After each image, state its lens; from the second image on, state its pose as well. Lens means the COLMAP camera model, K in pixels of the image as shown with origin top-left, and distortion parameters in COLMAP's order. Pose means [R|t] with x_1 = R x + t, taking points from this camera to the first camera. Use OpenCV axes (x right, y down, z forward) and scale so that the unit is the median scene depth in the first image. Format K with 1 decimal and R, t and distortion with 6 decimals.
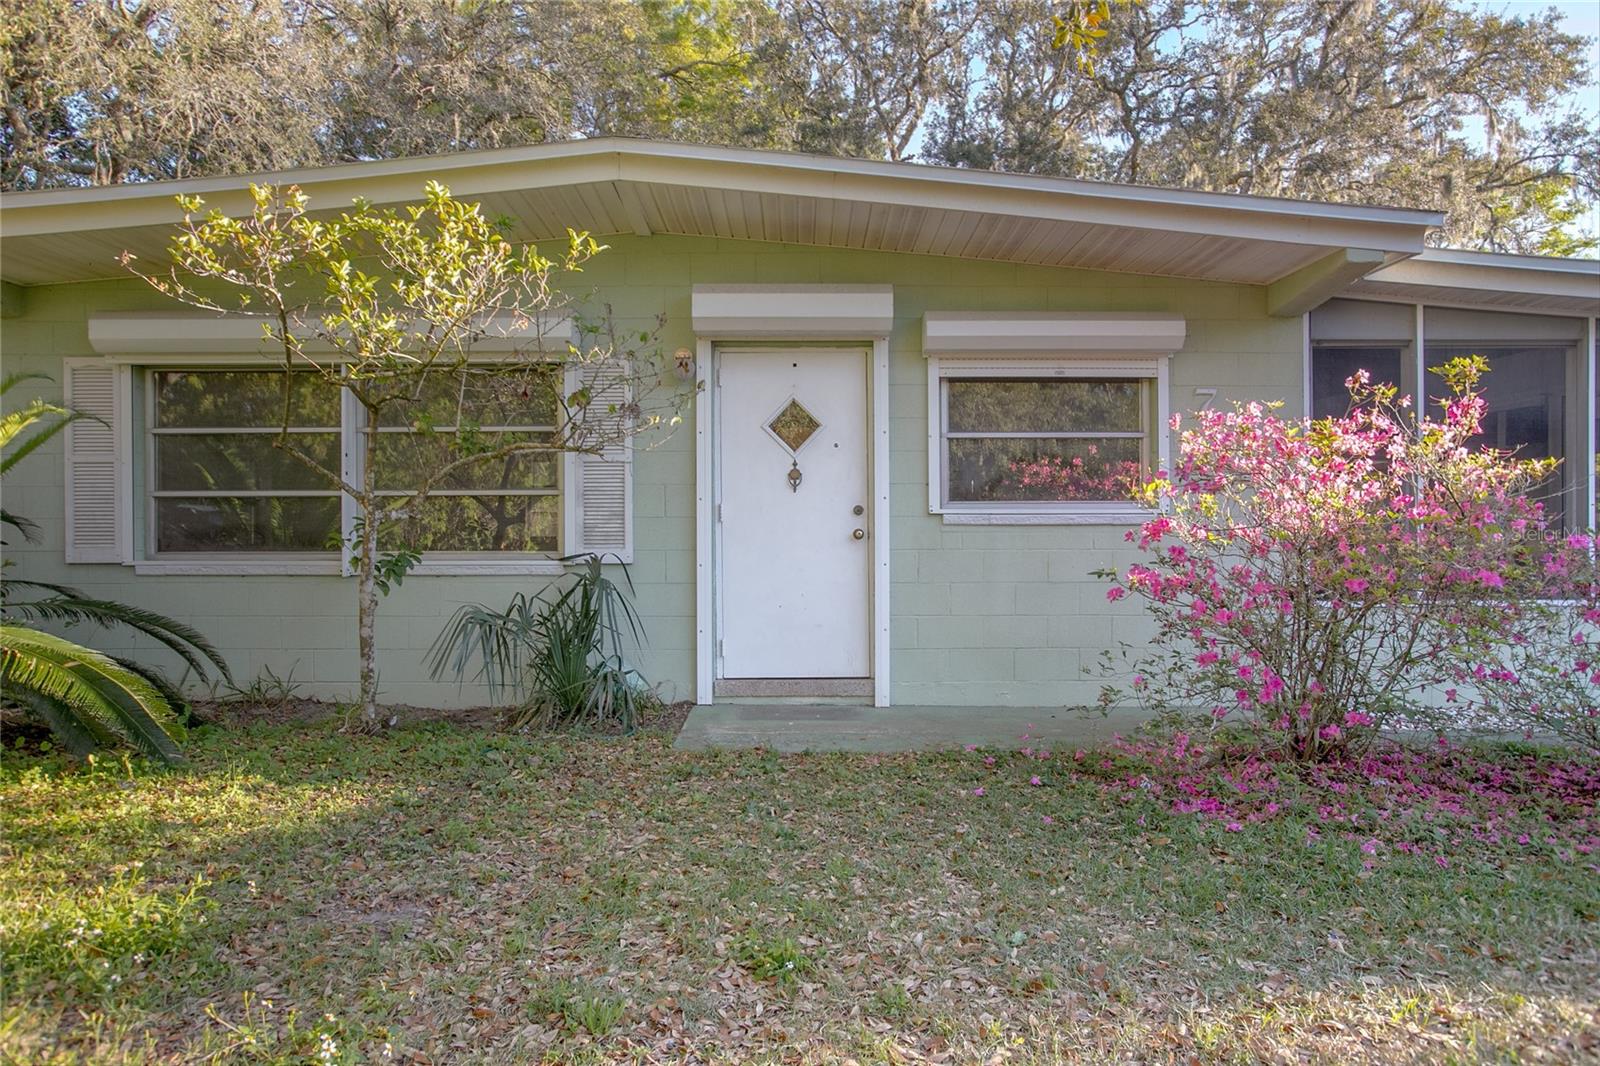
lens RADIAL K [[1011.4, 0, 804.5], [0, 1011.4, 525.7], [0, 0, 1]] dist [-0.020253, 0.004358]
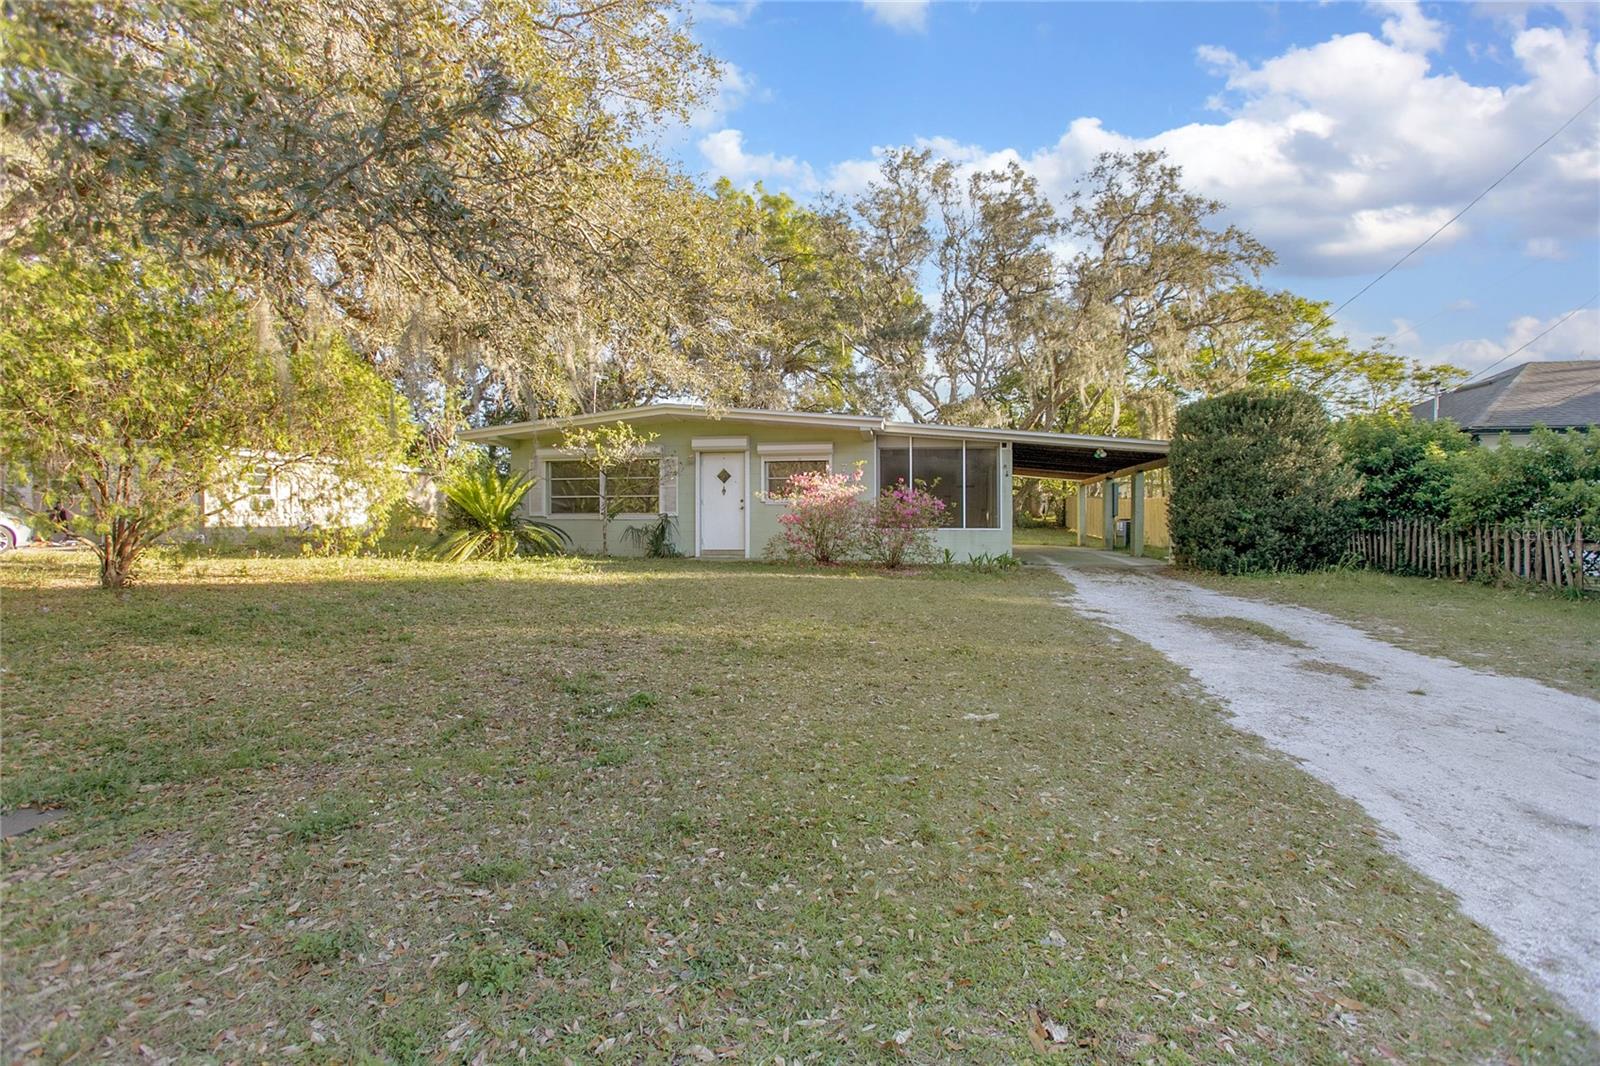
lens RADIAL K [[727.4, 0, 802.2], [0, 727.4, 532.5], [0, 0, 1]] dist [-0.060489, 0.020849]
pose [[0.985105, 0.005789, -0.171857, 0.683821], [-0.003791, 0.999921, 0.011952, 0.061654], [0.171913, -0.011122, 0.985049, -1.394652]]
